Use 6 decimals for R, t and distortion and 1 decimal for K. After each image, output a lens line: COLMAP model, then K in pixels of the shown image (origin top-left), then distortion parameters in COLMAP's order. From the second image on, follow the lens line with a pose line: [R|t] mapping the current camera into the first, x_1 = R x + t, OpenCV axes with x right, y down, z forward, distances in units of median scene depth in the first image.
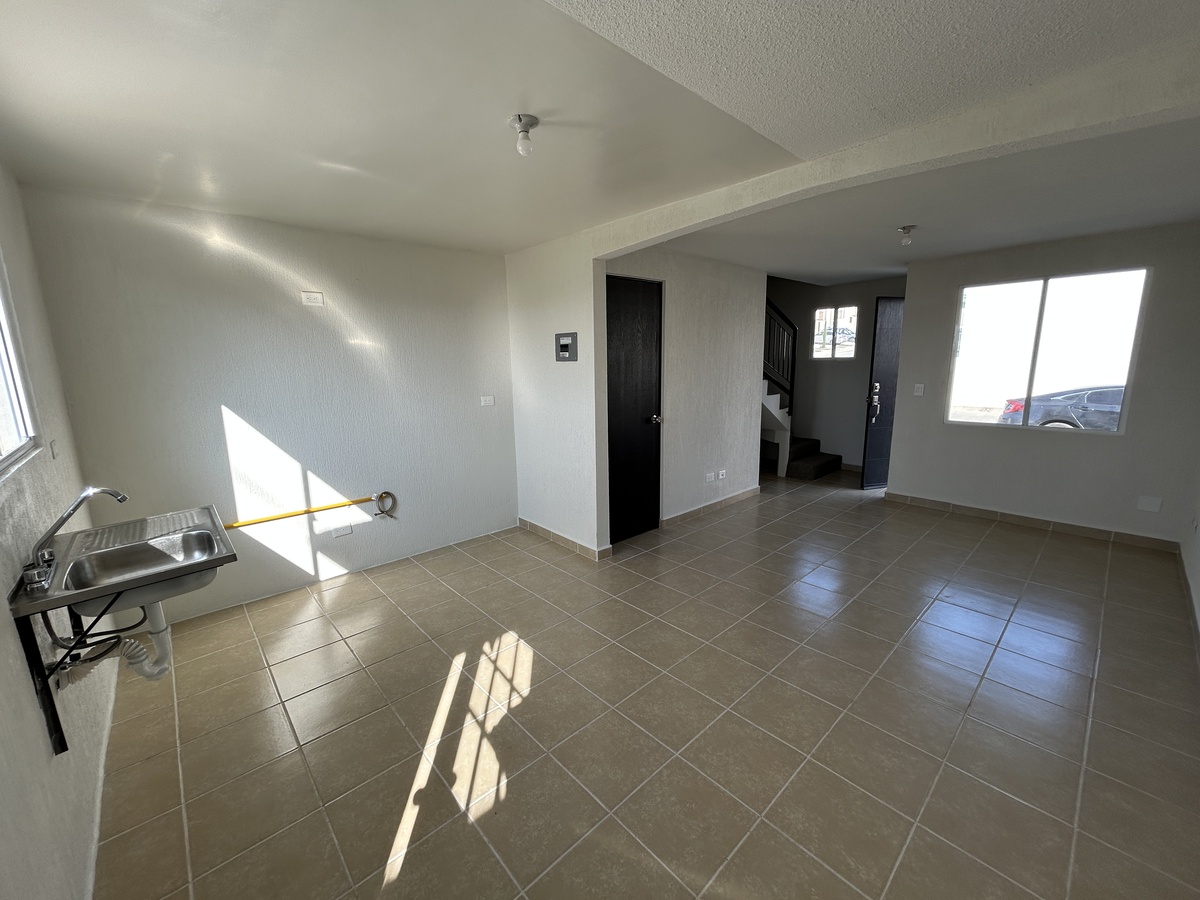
lens RADIAL K [[481.6, 0, 590.9], [0, 481.6, 451.2], [0, 0, 1]] dist [-0.003286, 0.001746]
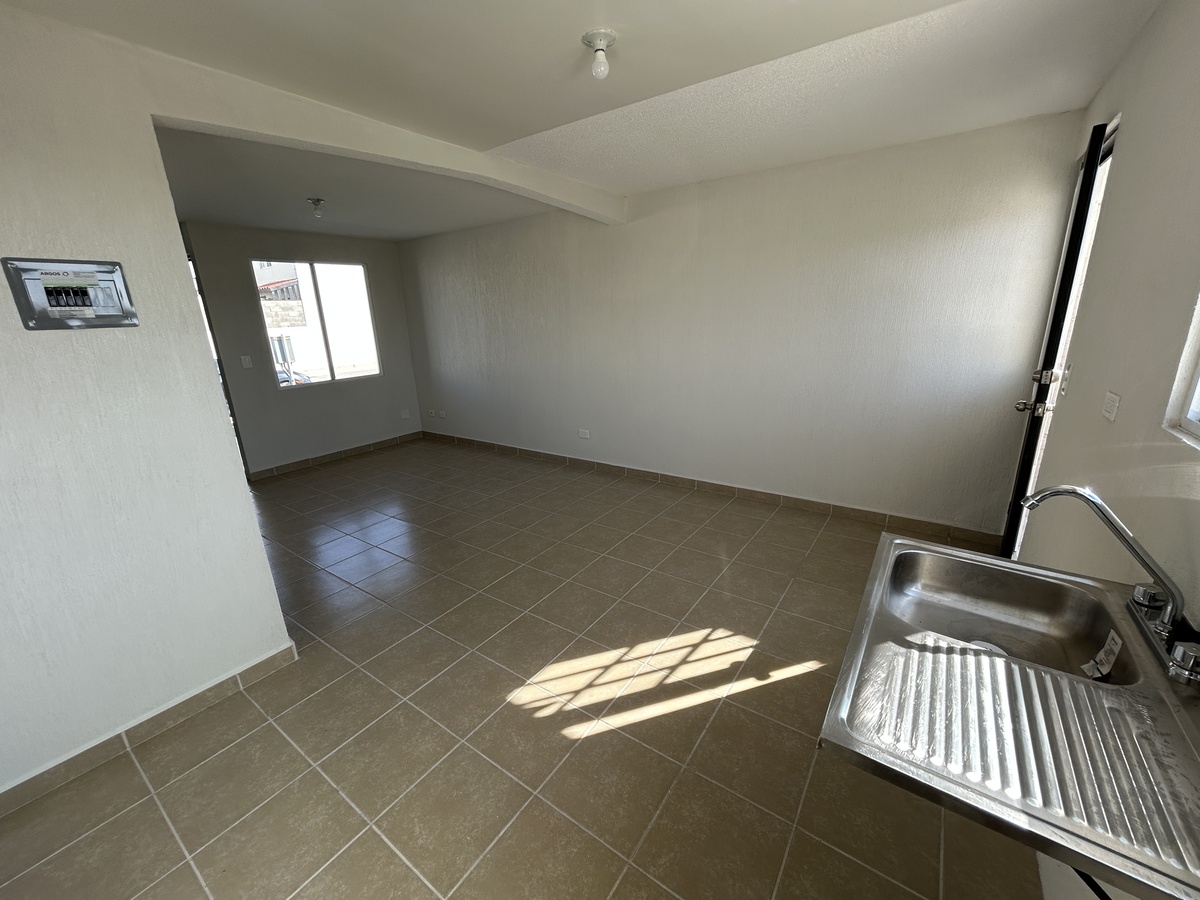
lens RADIAL K [[481.6, 0, 602.3], [0, 481.6, 453.1], [0, 0, 1]] dist [-0.003286, 0.001746]
pose [[-0.222125, -0.249598, 0.942529, -0.850987], [0.227469, 0.926738, 0.299024, -0.155686], [-0.948113, 0.280817, -0.149076, 0.956218]]
